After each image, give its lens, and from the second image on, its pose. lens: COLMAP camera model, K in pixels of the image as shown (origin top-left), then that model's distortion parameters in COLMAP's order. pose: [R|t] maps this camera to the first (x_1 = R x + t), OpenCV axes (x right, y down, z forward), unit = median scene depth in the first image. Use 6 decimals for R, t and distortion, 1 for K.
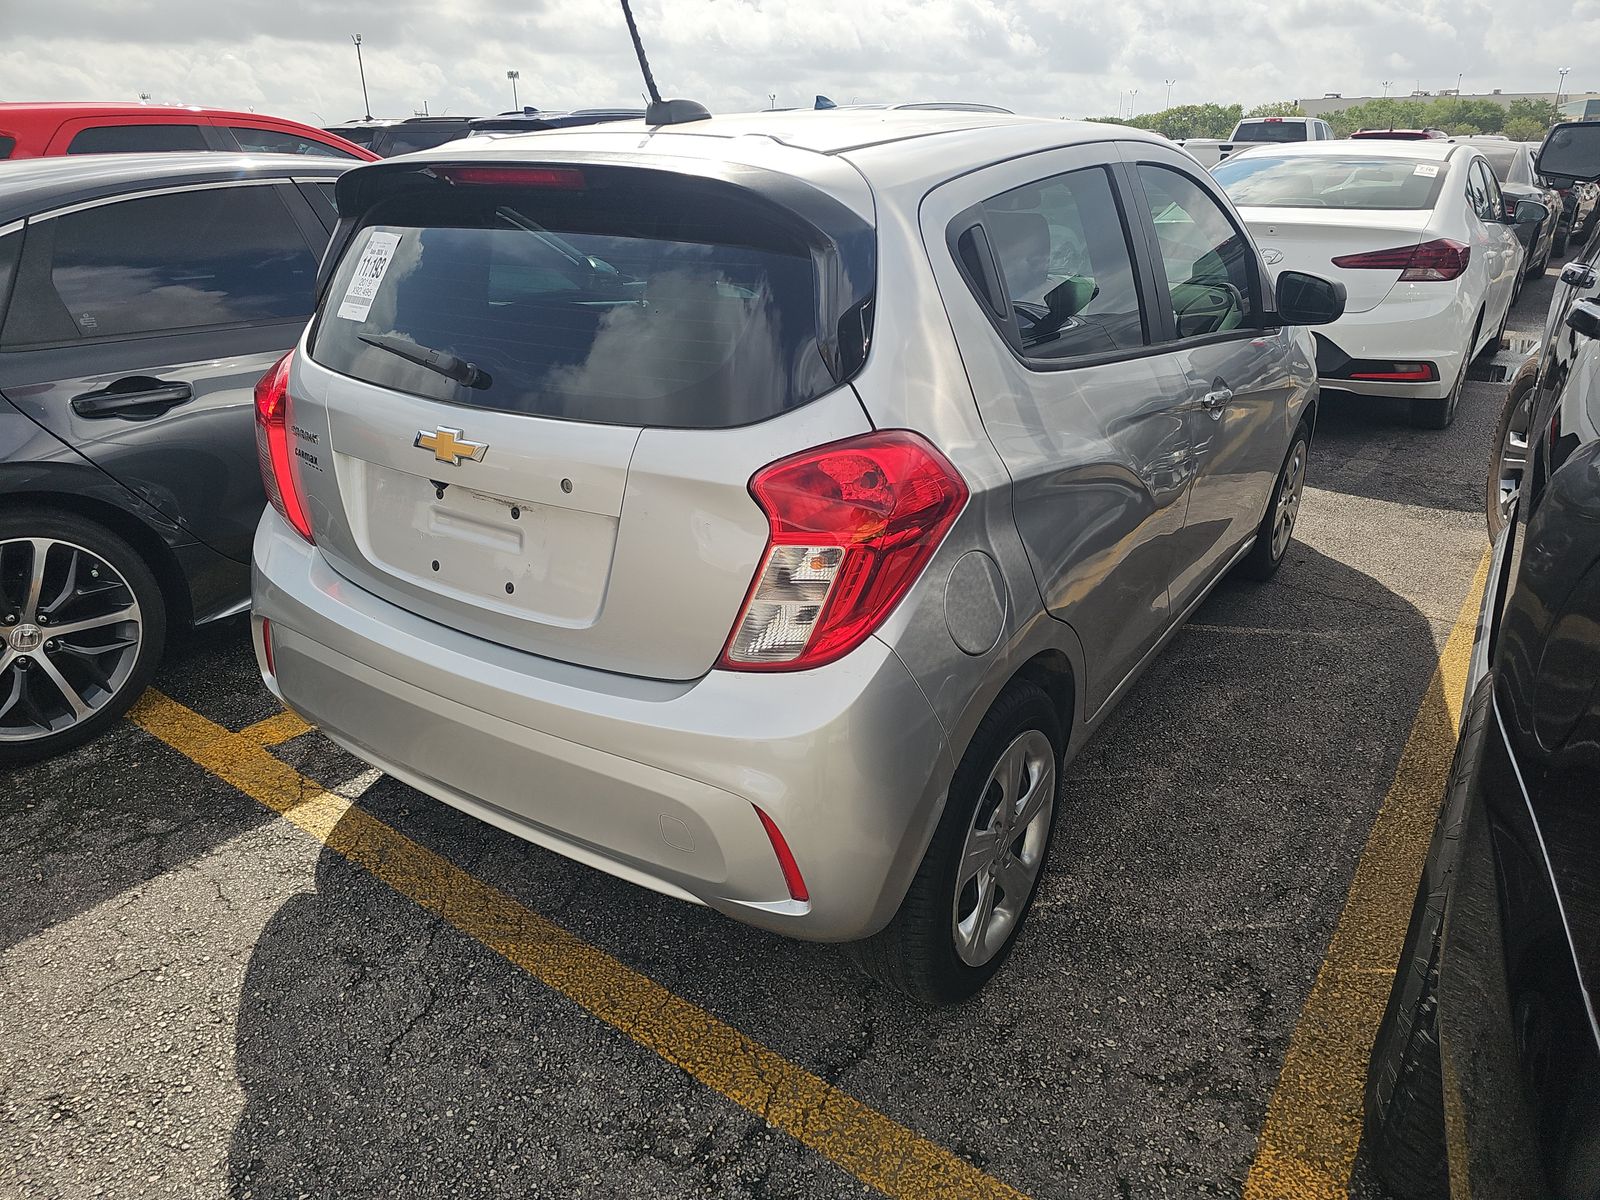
lens RADIAL K [[1067.0, 0, 797.1], [0, 1067.0, 619.7], [0, 0, 1]] dist [0.040243, -0.031156]
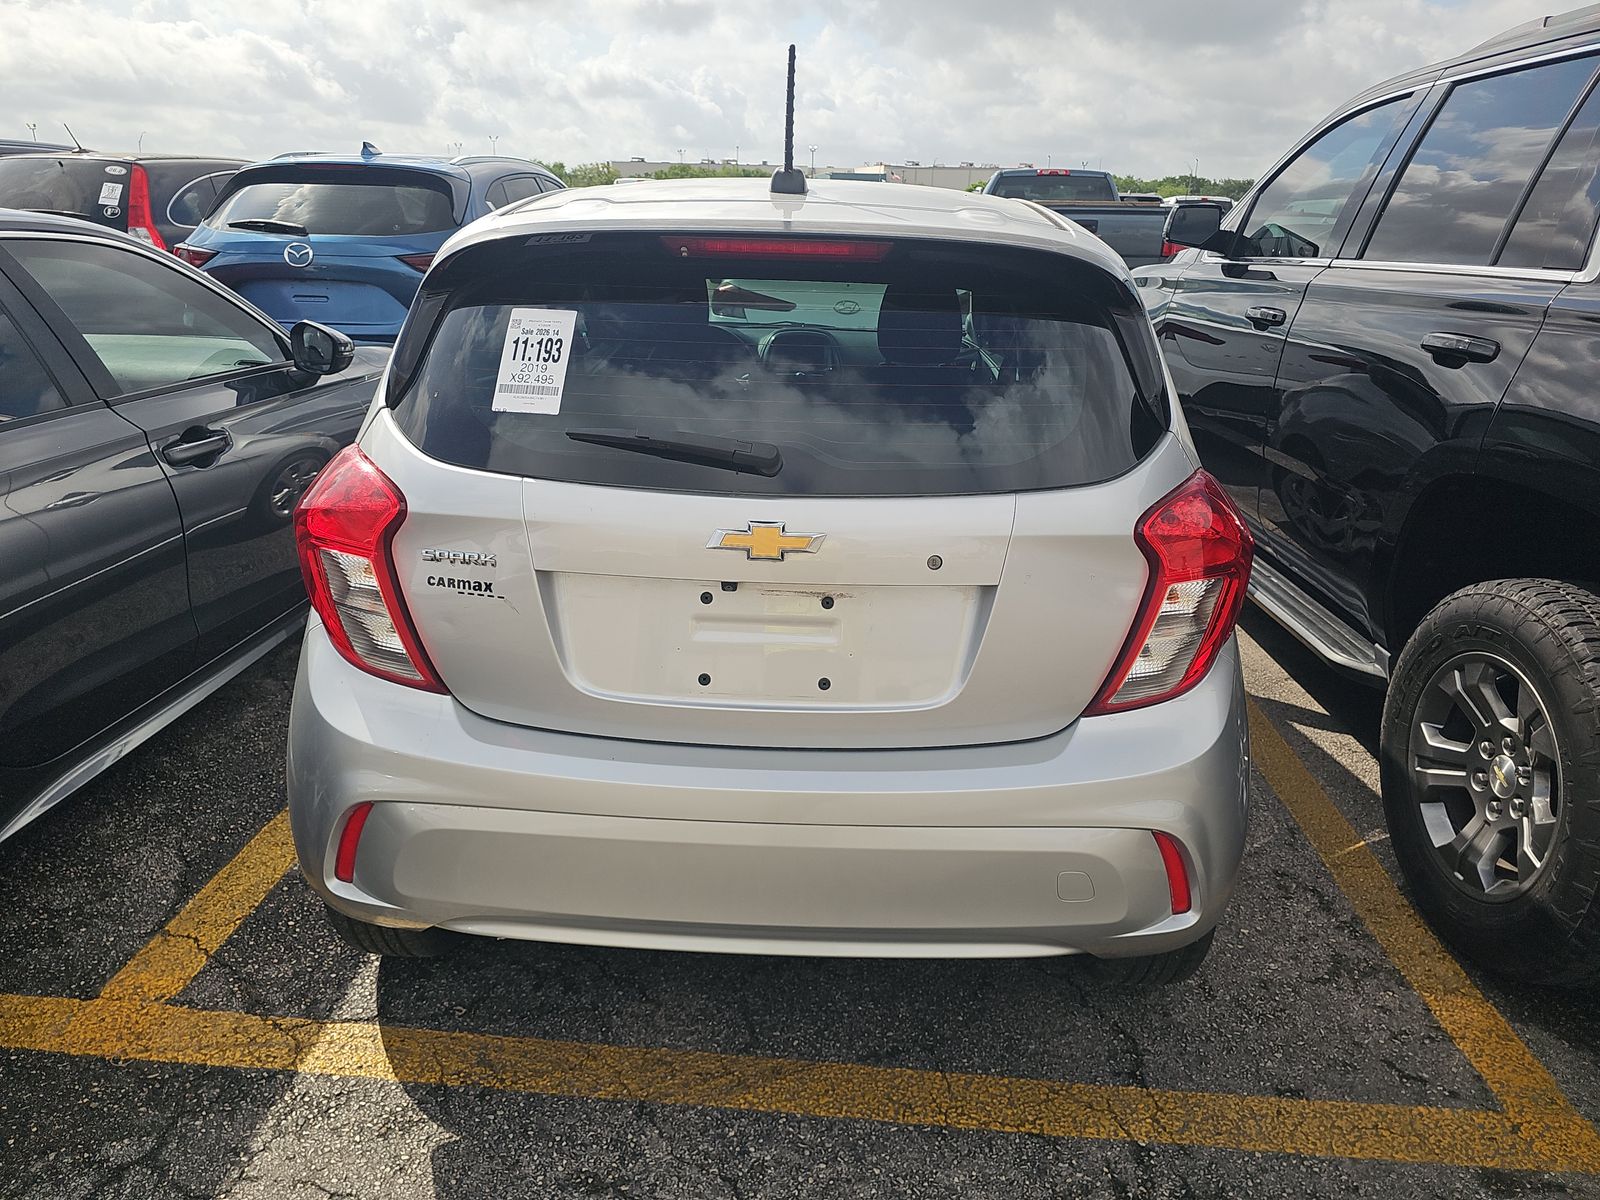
lens RADIAL K [[1081.7, 0, 800.0], [0, 1081.7, 600.0], [0, 0, 1]] dist [0.034074, -0.032809]
pose [[0.846438, -0.160274, 0.507795, -0.683429], [0.190357, 0.981687, -0.007456, -0.089787], [-0.497300, 0.102973, 0.861446, 0.185386]]
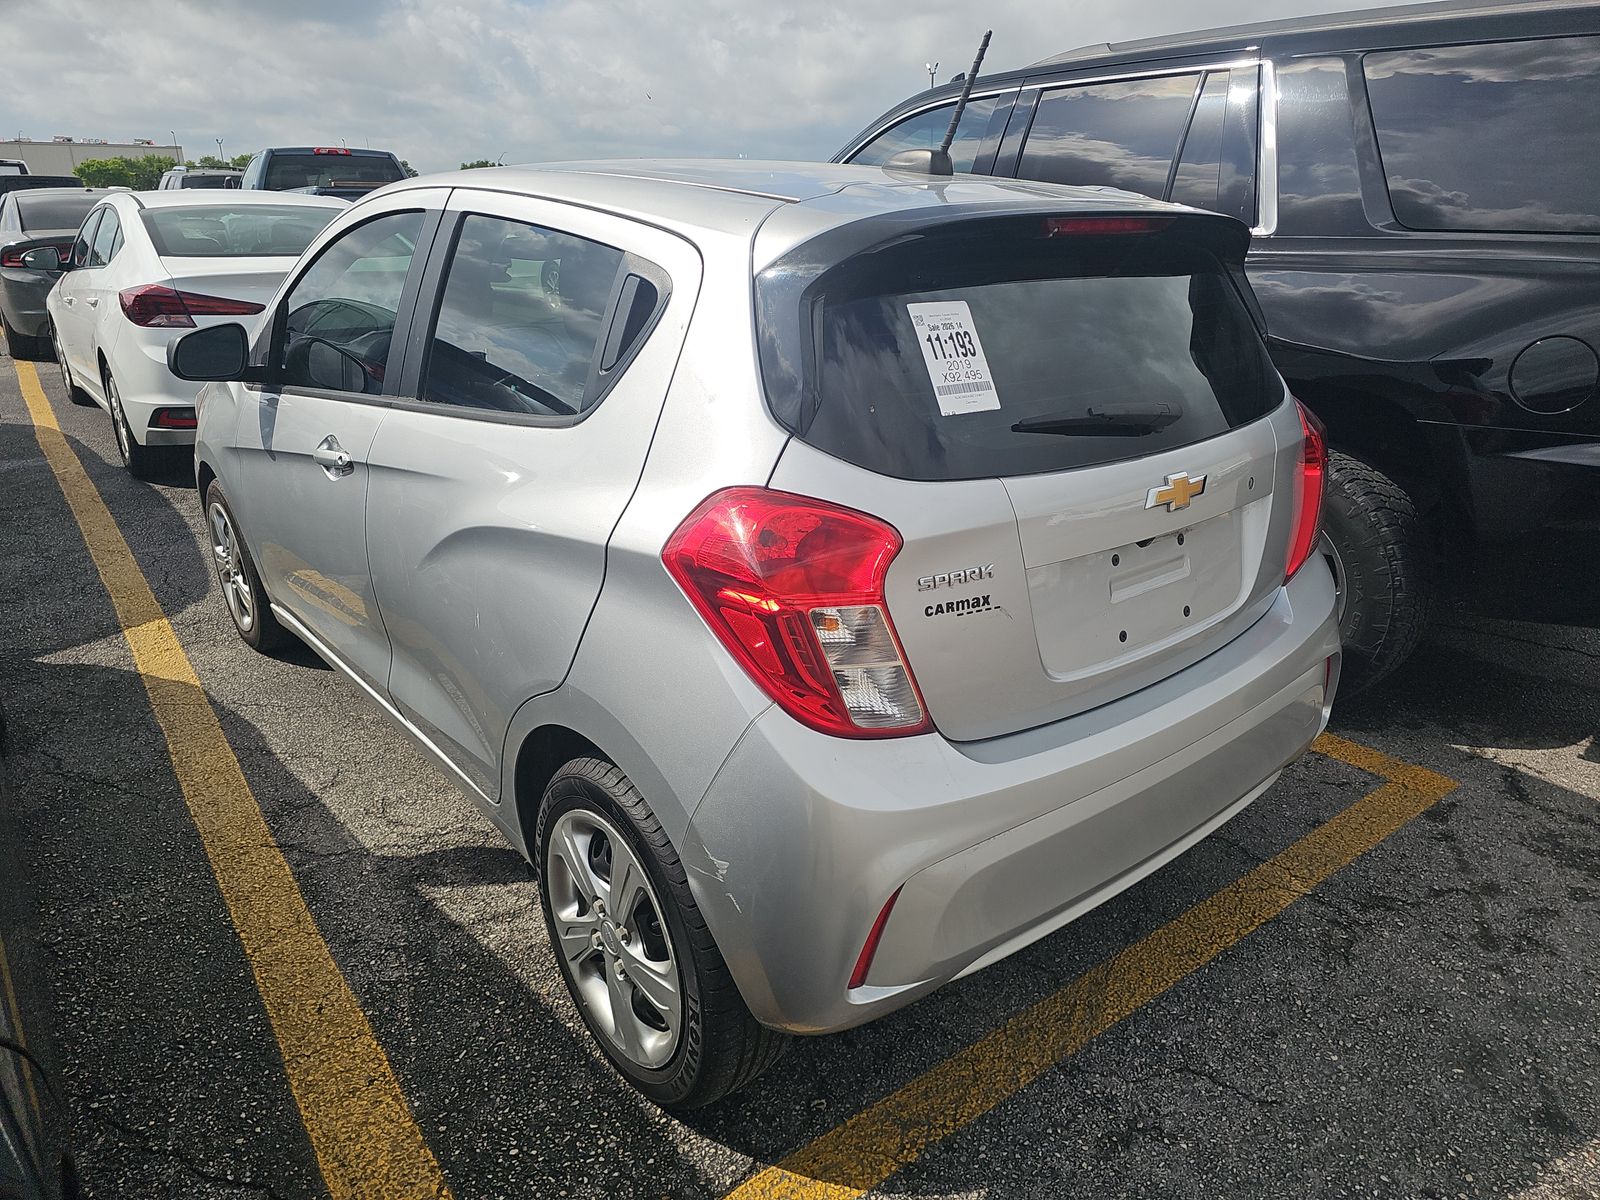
lens RADIAL K [[1075.6, 0, 826.6], [0, 1075.6, 593.3], [0, 0, 1]] dist [0.005913, -0.006772]
pose [[0.270010, -0.324994, 0.906352, -1.198283], [0.378489, 0.901364, 0.210450, -0.365030], [-0.885348, 0.286221, 0.366384, 0.843798]]
